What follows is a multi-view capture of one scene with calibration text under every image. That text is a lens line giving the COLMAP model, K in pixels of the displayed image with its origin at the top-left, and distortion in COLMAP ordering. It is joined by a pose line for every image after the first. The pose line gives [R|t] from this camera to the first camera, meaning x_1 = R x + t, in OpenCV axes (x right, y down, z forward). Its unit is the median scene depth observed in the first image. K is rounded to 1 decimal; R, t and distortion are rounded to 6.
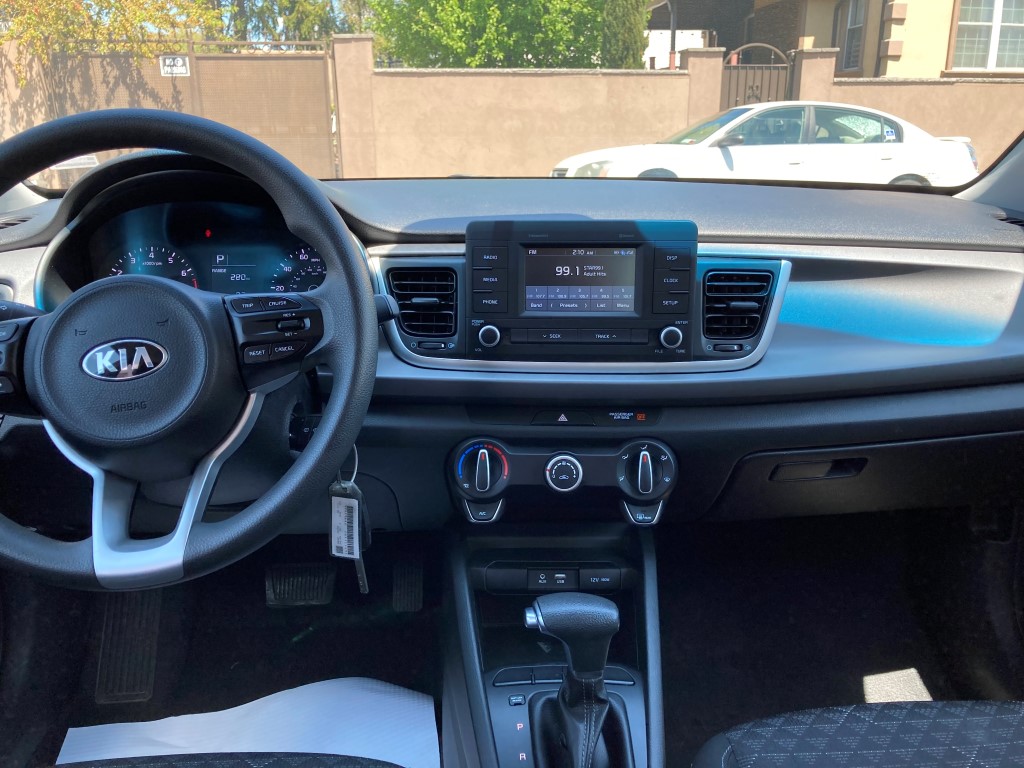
lens RADIAL K [[847.0, 0, 510.5], [0, 847.0, 361.6], [0, 0, 1]] dist [0.004557, -0.003563]
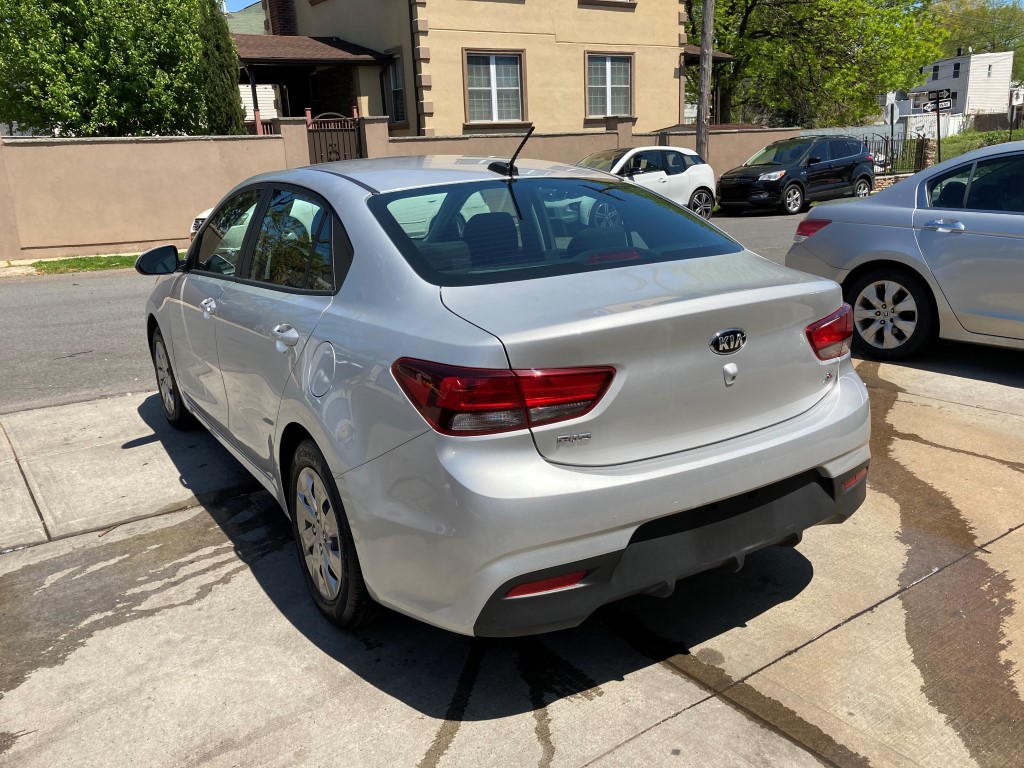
lens RADIAL K [[840.0, 0, 516.6], [0, 840.0, 381.6], [0, 0, 1]] dist [0.006038, 0.000235]
pose [[0.880874, -0.155934, 0.446929, -0.105738], [0.158050, 0.986886, 0.032817, 0.043971], [-0.446185, 0.041729, 0.893967, -0.291830]]
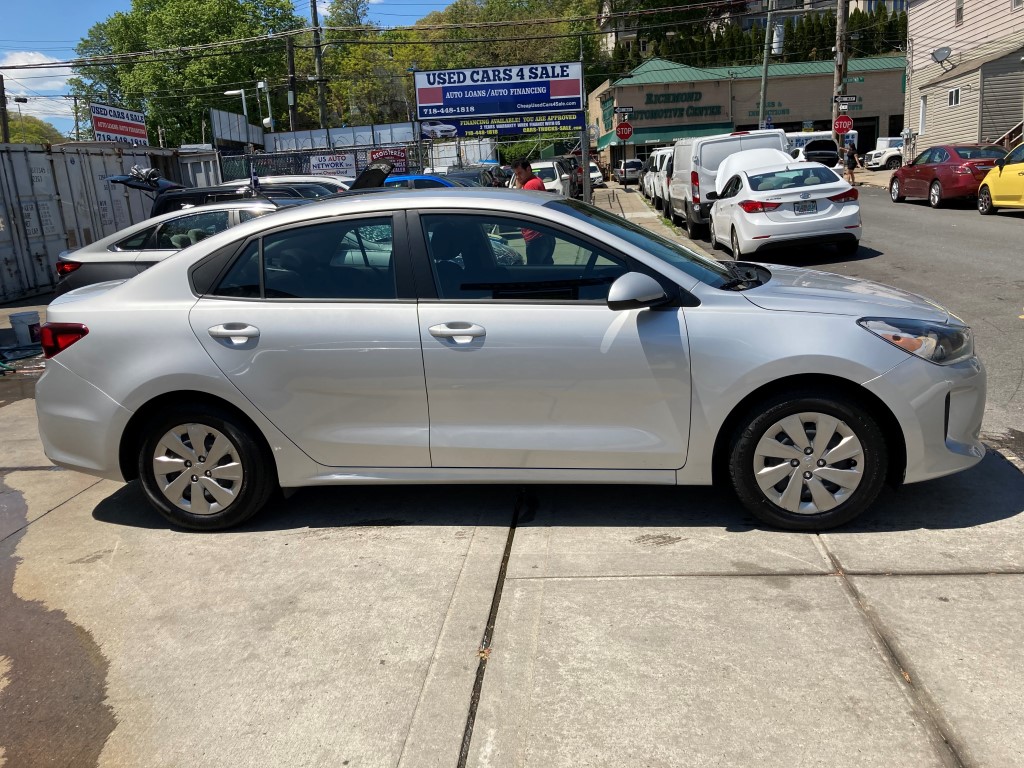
lens RADIAL K [[834.1, 0, 521.1], [0, 834.1, 378.3], [0, 0, 1]] dist [0.013053, -0.005146]
pose [[-0.206975, 0.224228, -0.952304, 0.345500], [-0.190571, 0.945496, 0.264044, -0.054841], [0.959606, 0.236132, -0.152963, 0.096154]]
